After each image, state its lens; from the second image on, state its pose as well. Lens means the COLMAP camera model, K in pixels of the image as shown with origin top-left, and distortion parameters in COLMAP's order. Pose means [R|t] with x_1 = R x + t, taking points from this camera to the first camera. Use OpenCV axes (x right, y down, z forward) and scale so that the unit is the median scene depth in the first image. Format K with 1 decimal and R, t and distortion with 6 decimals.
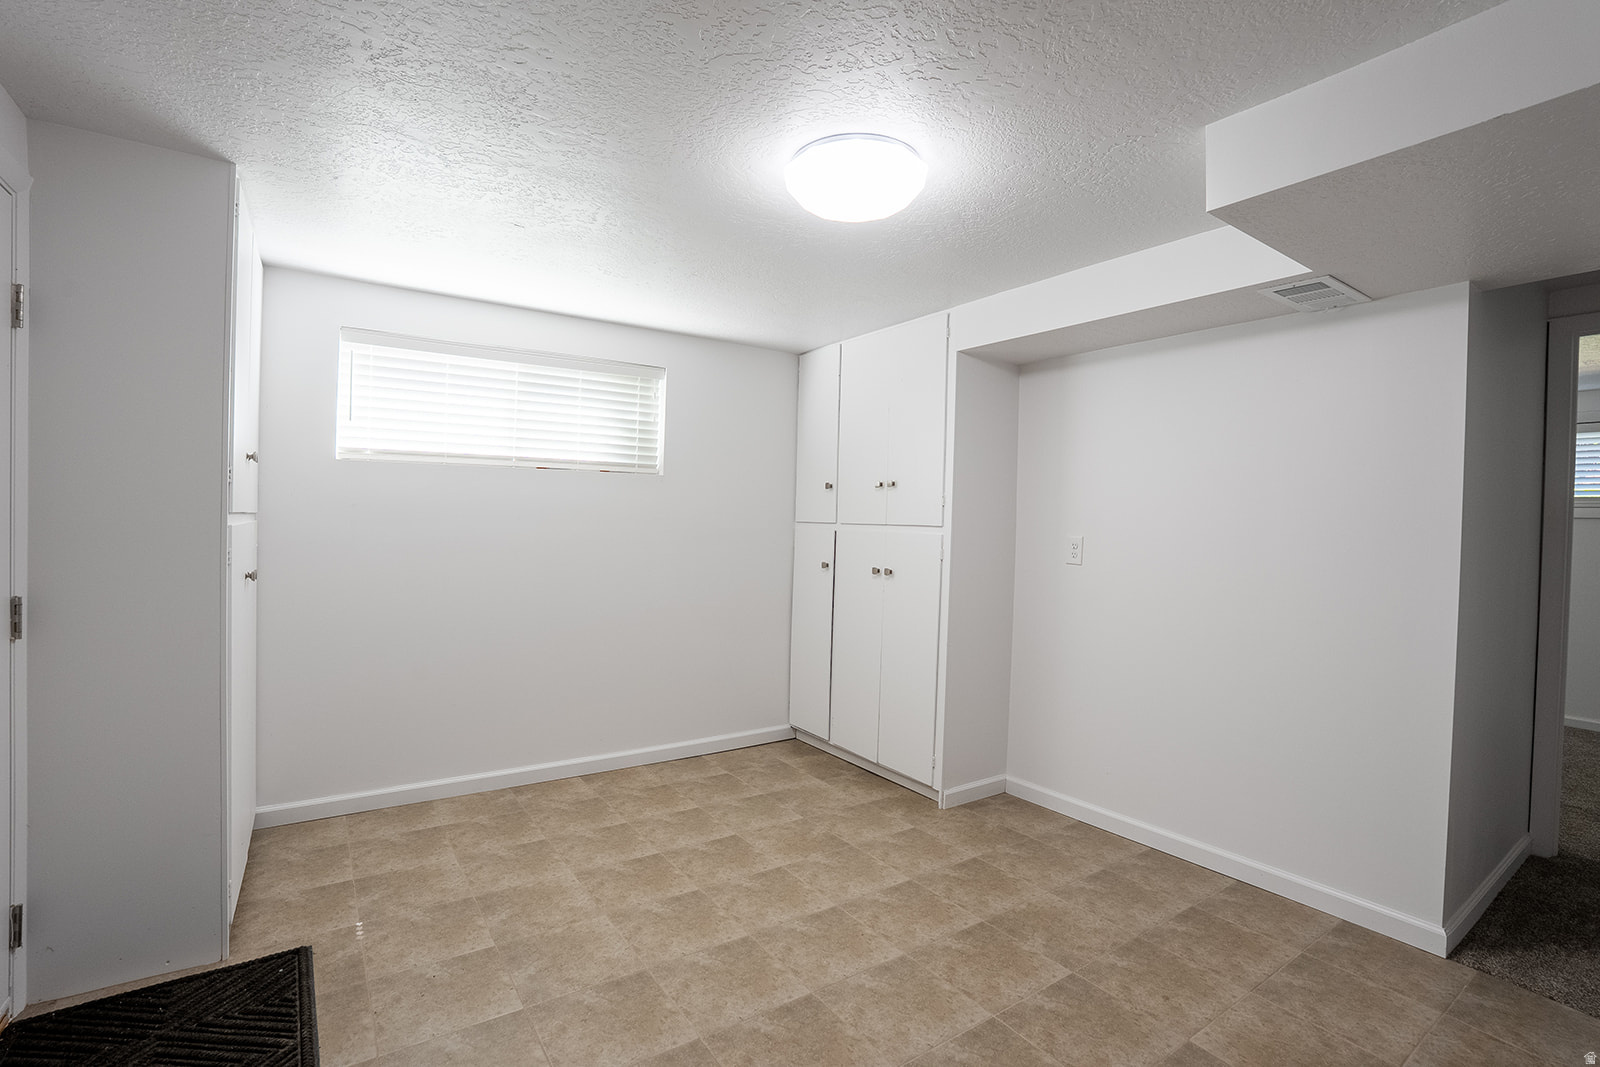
lens RADIAL K [[749.3, 0, 793.0], [0, 749.3, 531.1], [0, 0, 1]] dist [-0.037819, 0.000524]
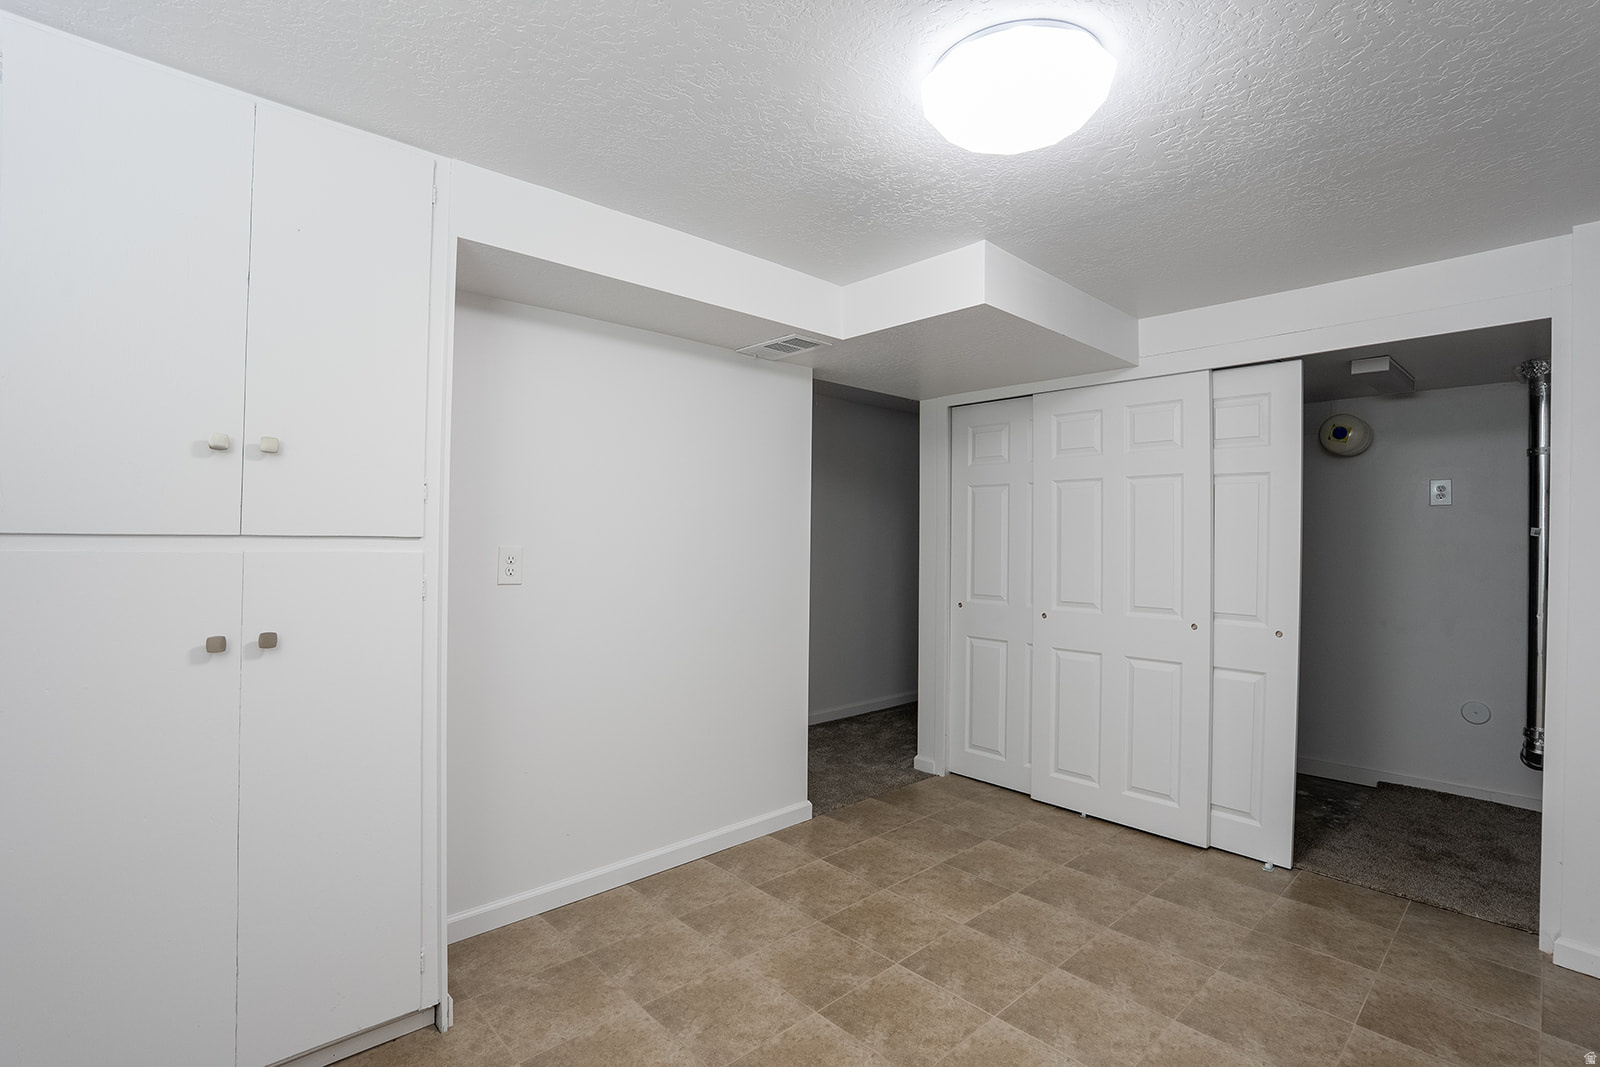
lens RADIAL K [[749.3, 0, 793.0], [0, 749.3, 531.1], [0, 0, 1]] dist [-0.037819, 0.000524]
pose [[-0.148077, -0.016514, 0.988838, -0.488541], [0.006873, 0.999819, 0.017727, -0.024710], [-0.988952, 0.009421, -0.147937, 1.017422]]
